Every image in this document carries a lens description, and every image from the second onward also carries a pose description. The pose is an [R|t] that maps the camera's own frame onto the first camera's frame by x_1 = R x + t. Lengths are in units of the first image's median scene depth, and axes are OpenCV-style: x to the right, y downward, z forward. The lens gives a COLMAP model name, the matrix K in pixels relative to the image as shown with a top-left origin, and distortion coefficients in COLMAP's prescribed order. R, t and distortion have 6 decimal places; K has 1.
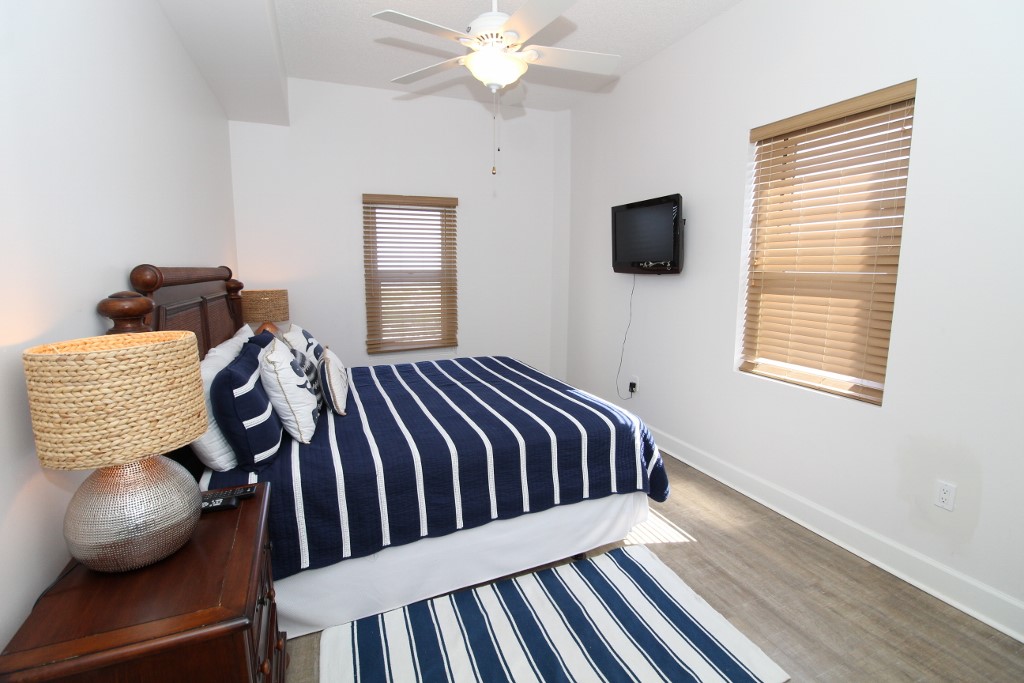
lens RADIAL K [[470.7, 0, 510.2], [0, 470.7, 324.4], [0, 0, 1]] dist [0.001784, -0.012742]
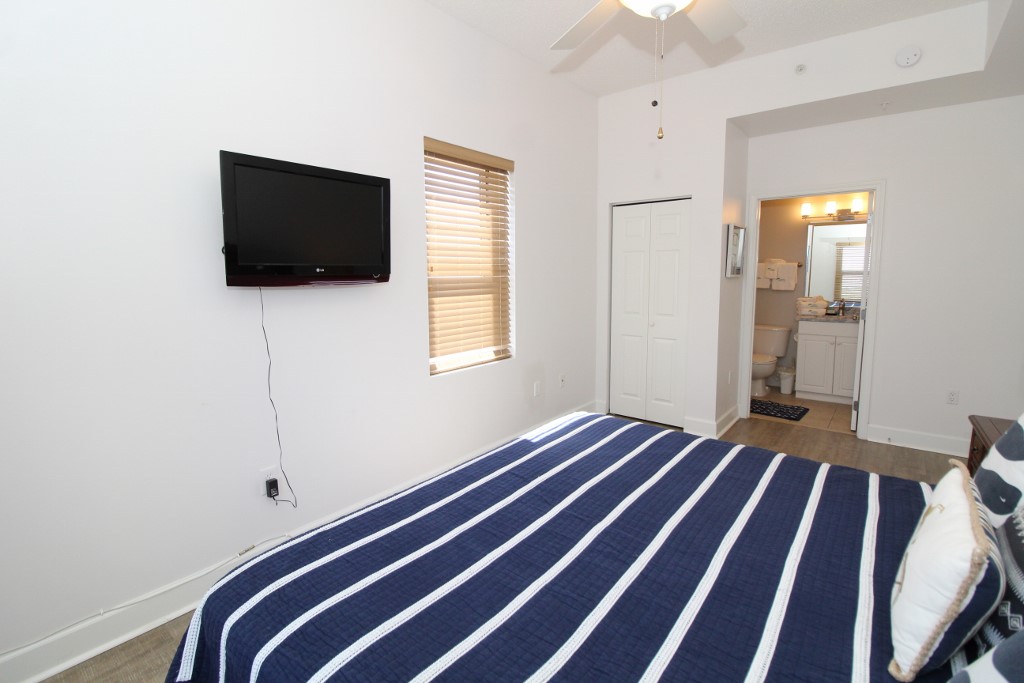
lens RADIAL K [[470.7, 0, 510.2], [0, 470.7, 324.4], [0, 0, 1]] dist [0.001784, -0.012742]
pose [[-0.486096, -0.095373, 0.868686, -0.441239], [0.111604, 0.979113, 0.169947, -0.154444], [-0.866750, 0.179559, -0.465299, 1.245579]]
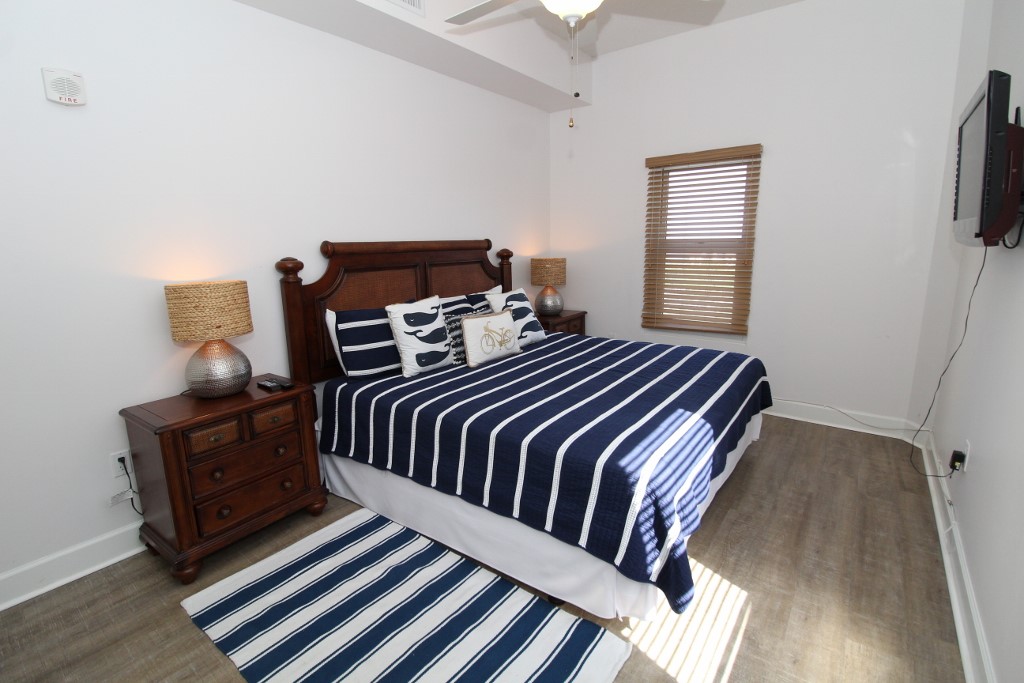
lens RADIAL K [[470.7, 0, 510.2], [0, 470.7, 324.4], [0, 0, 1]] dist [0.001784, -0.012742]
pose [[0.514694, 0.142761, -0.845405, 0.536233], [-0.084676, 0.989683, 0.115572, -0.045399], [0.853183, 0.012101, 0.521472, 0.375772]]
